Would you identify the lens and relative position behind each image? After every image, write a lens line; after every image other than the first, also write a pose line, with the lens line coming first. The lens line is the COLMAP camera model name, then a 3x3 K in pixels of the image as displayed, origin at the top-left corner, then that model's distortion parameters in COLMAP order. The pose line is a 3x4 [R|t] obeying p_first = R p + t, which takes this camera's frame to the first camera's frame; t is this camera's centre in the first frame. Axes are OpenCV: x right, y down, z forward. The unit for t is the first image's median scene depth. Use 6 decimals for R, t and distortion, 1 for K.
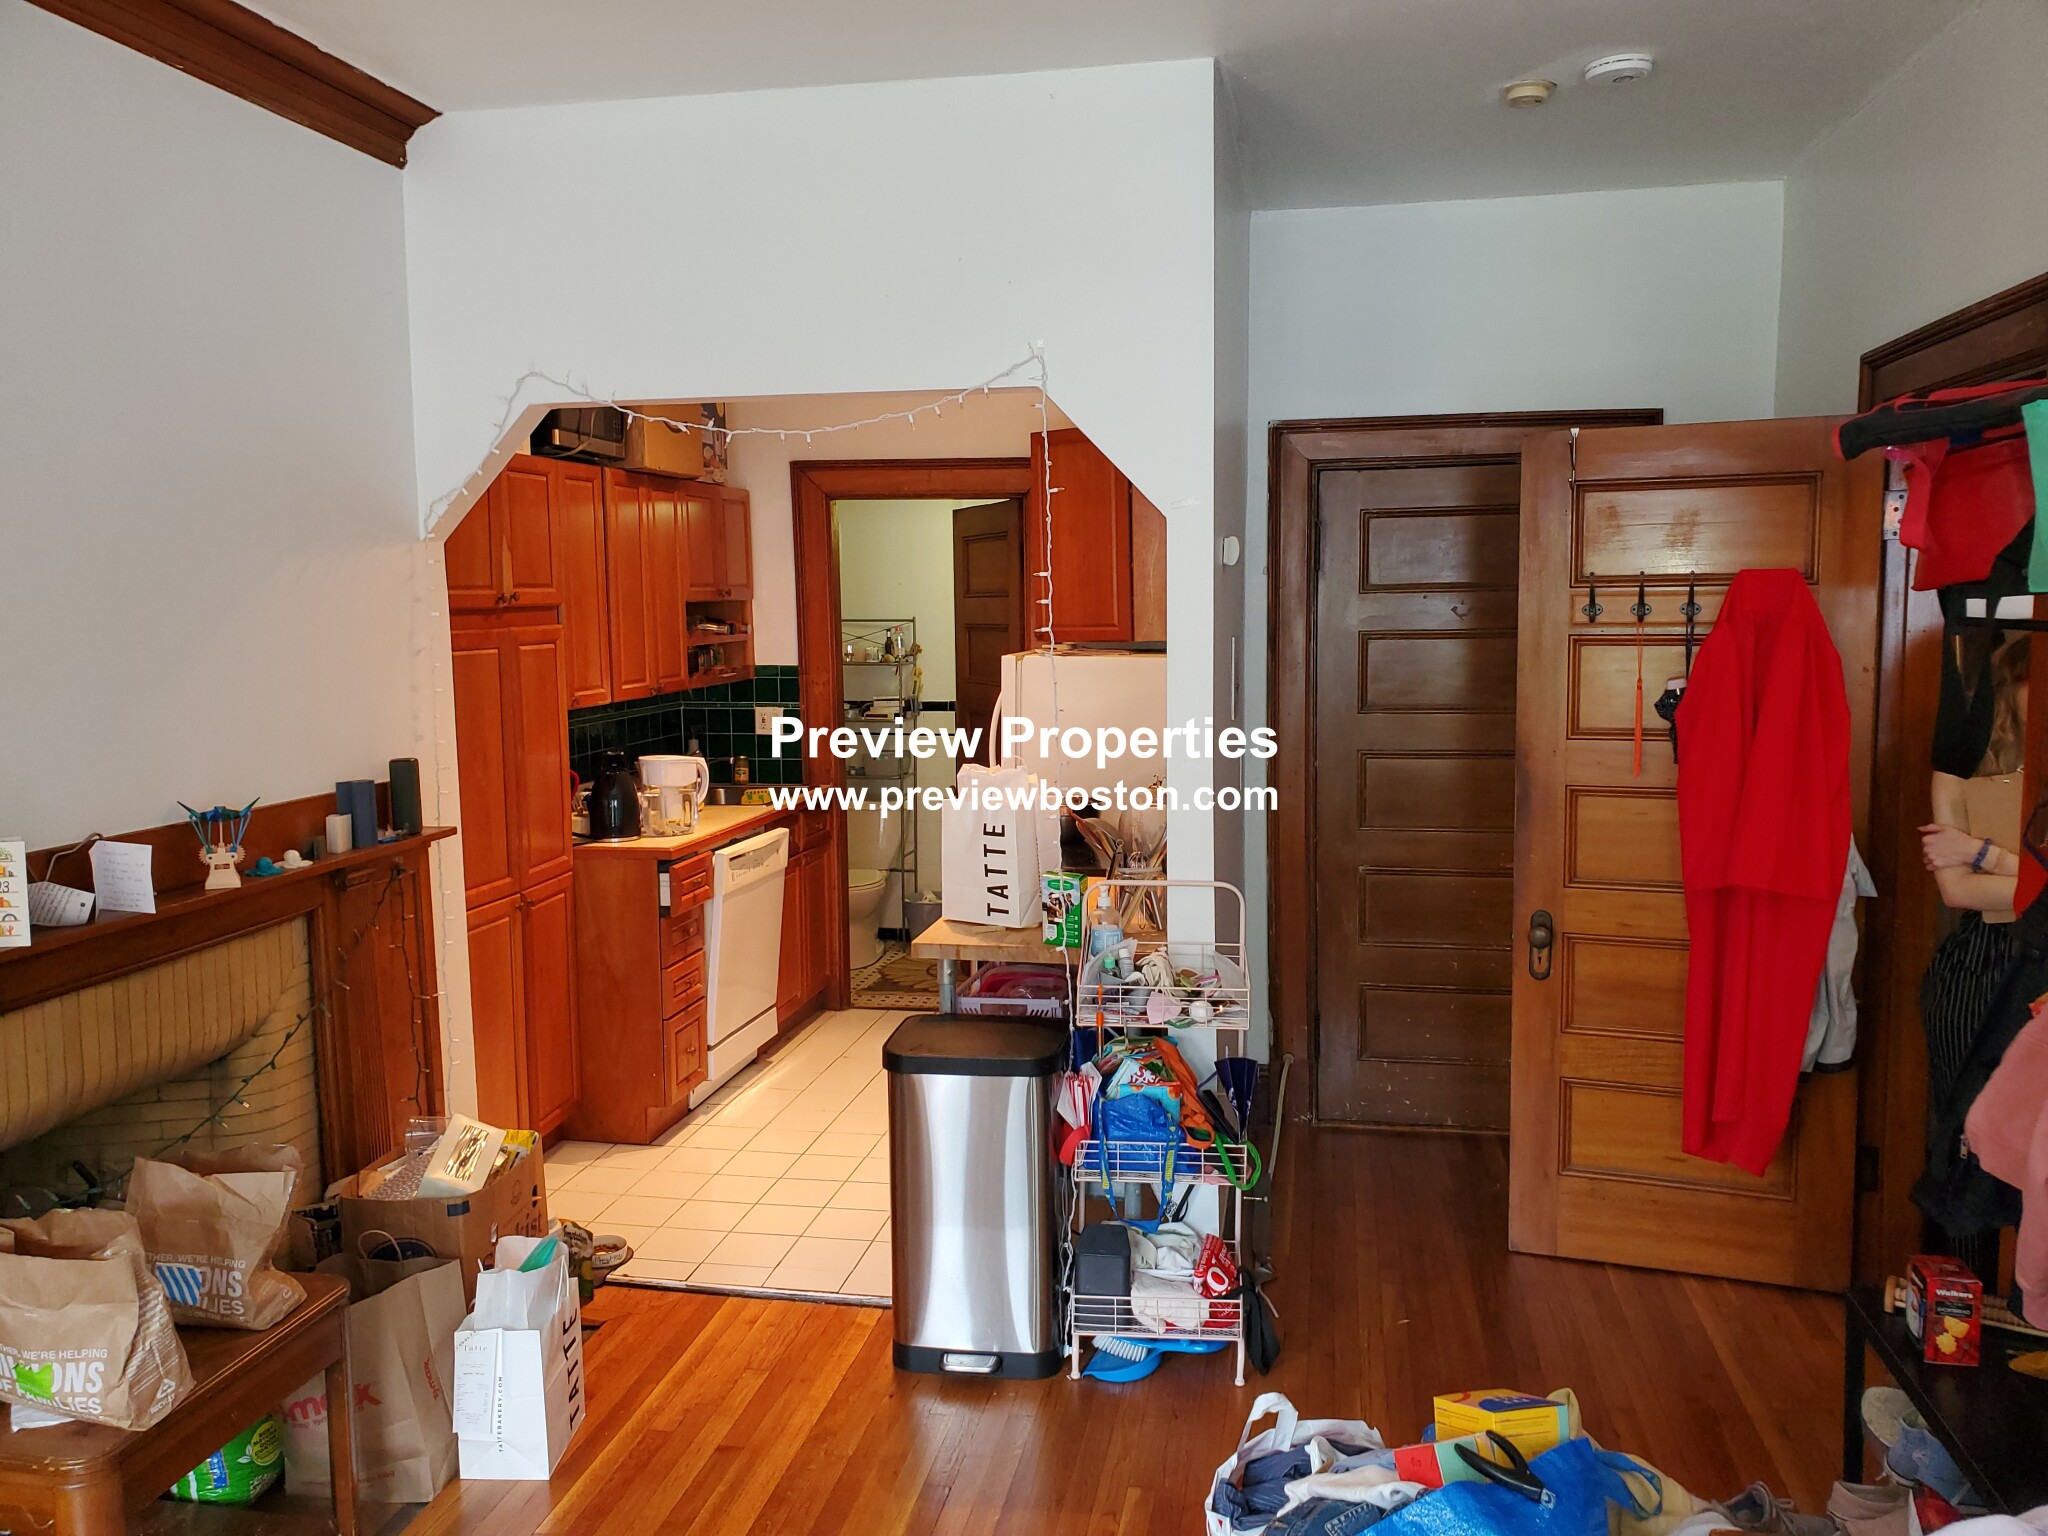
lens RADIAL K [[1600.9, 0, 1050.7], [0, 1600.9, 764.3], [0, 0, 1]] dist [0.127280, -0.109725]
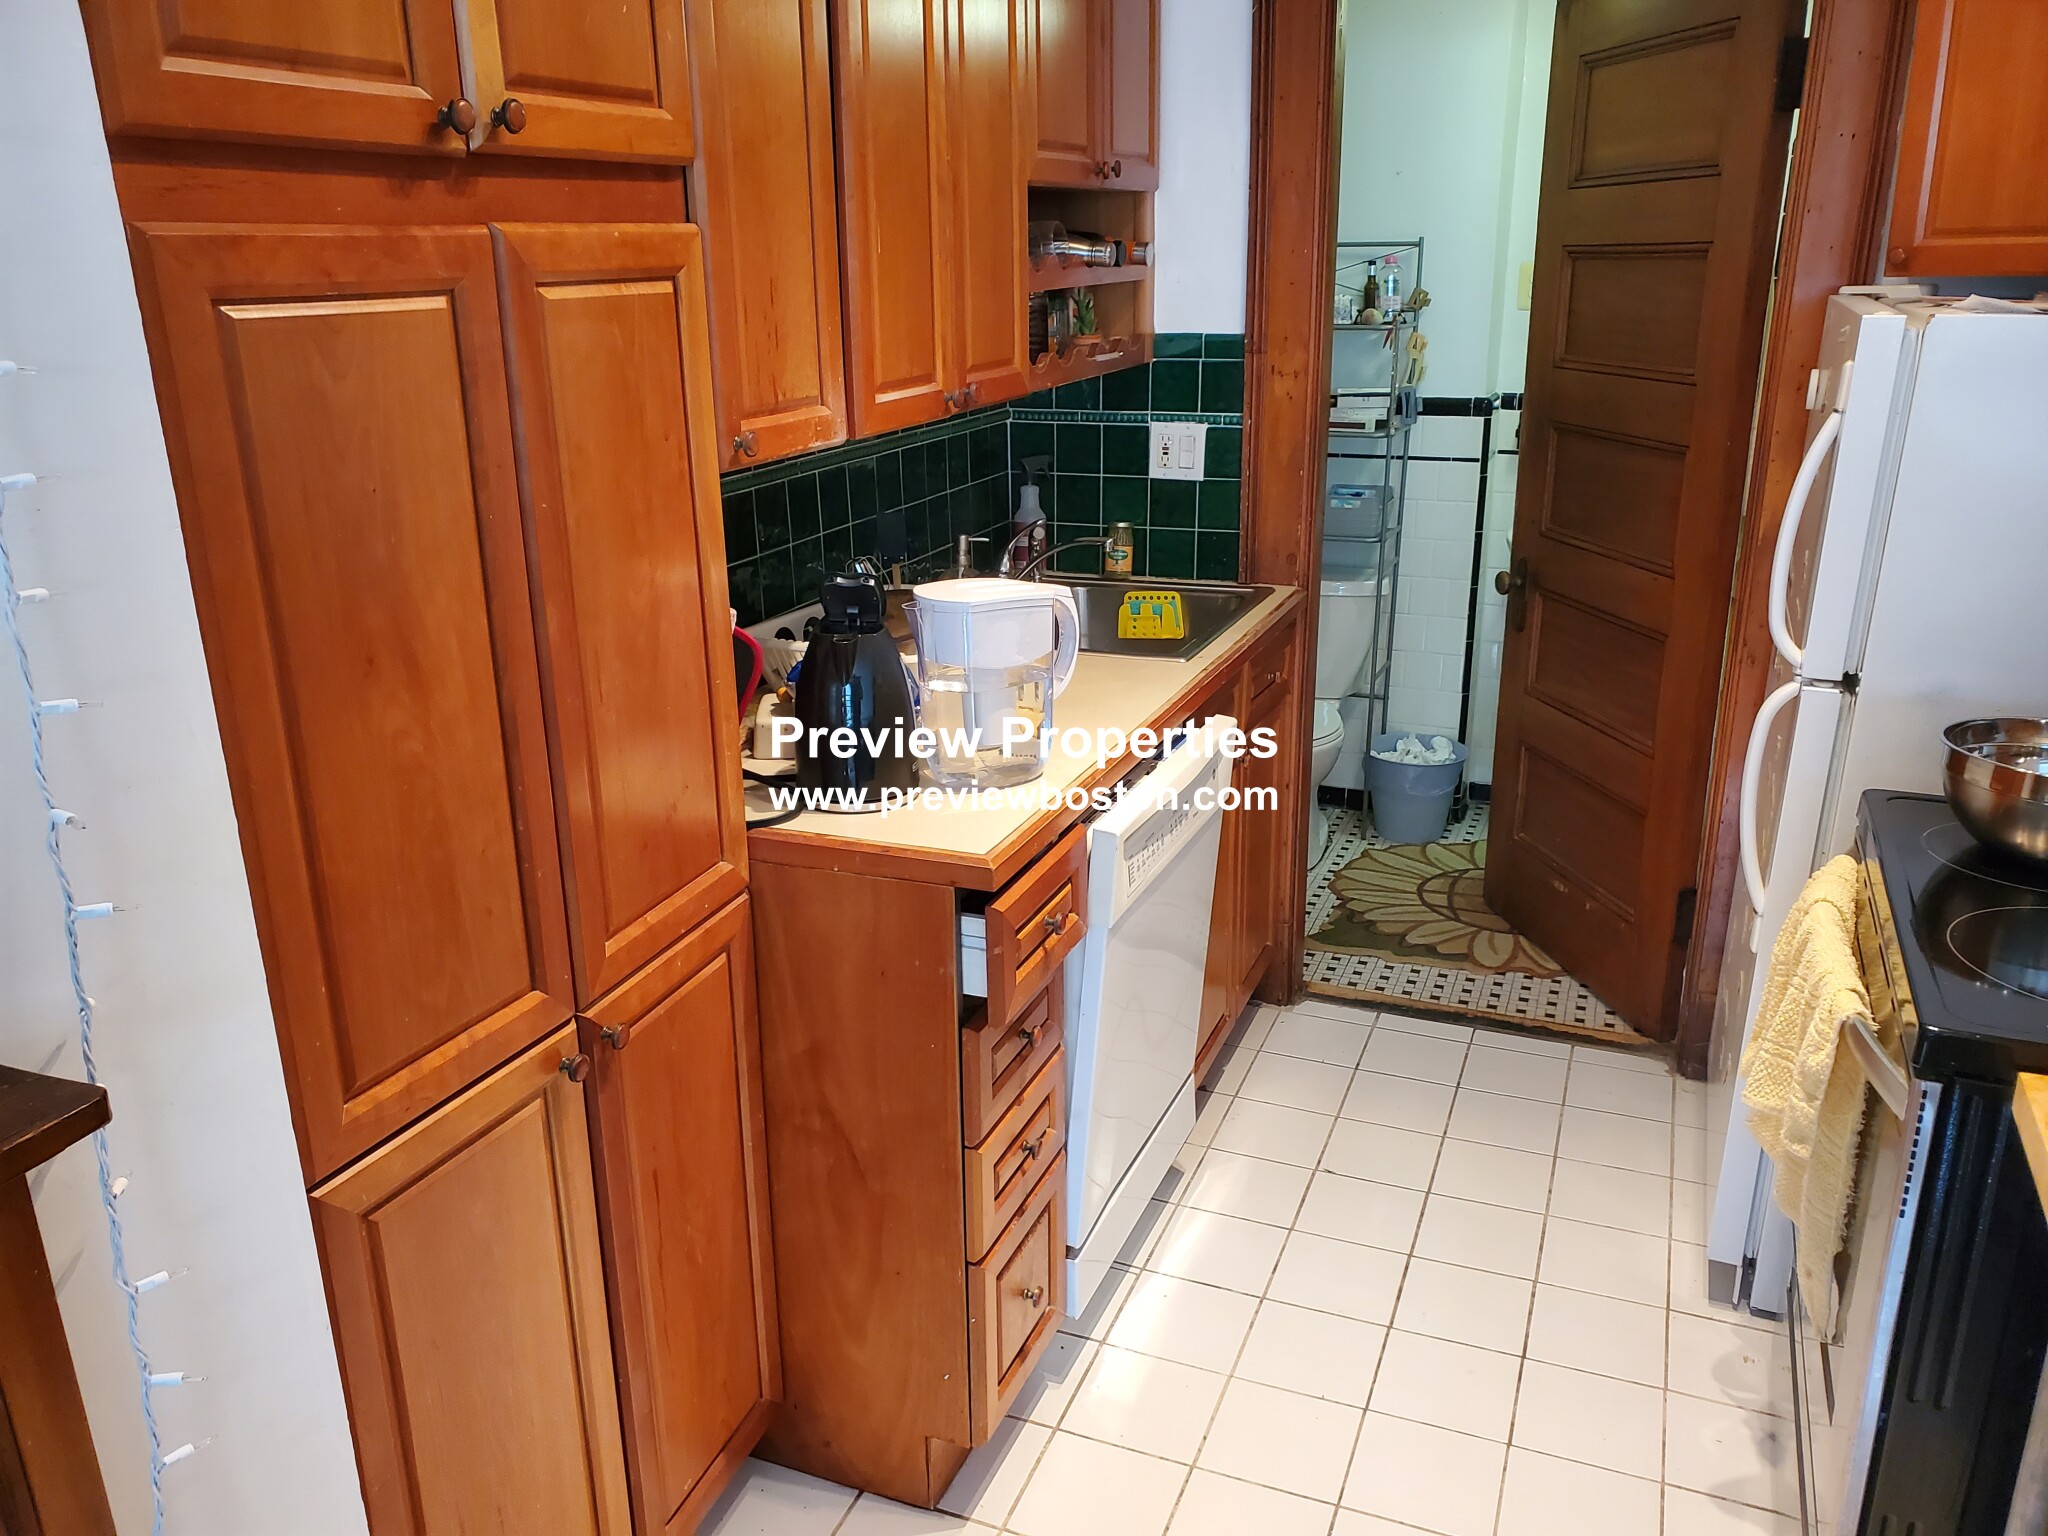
lens RADIAL K [[1608.2, 0, 1024.0], [0, 1608.2, 768.0], [0, 0, 1]] dist [0.045616, -0.043716]
pose [[0.979678, 0.060568, -0.191215, -0.127302], [-0.019042, 0.977098, 0.211938, -0.037766], [0.199672, -0.203990, 0.958394, 0.522691]]
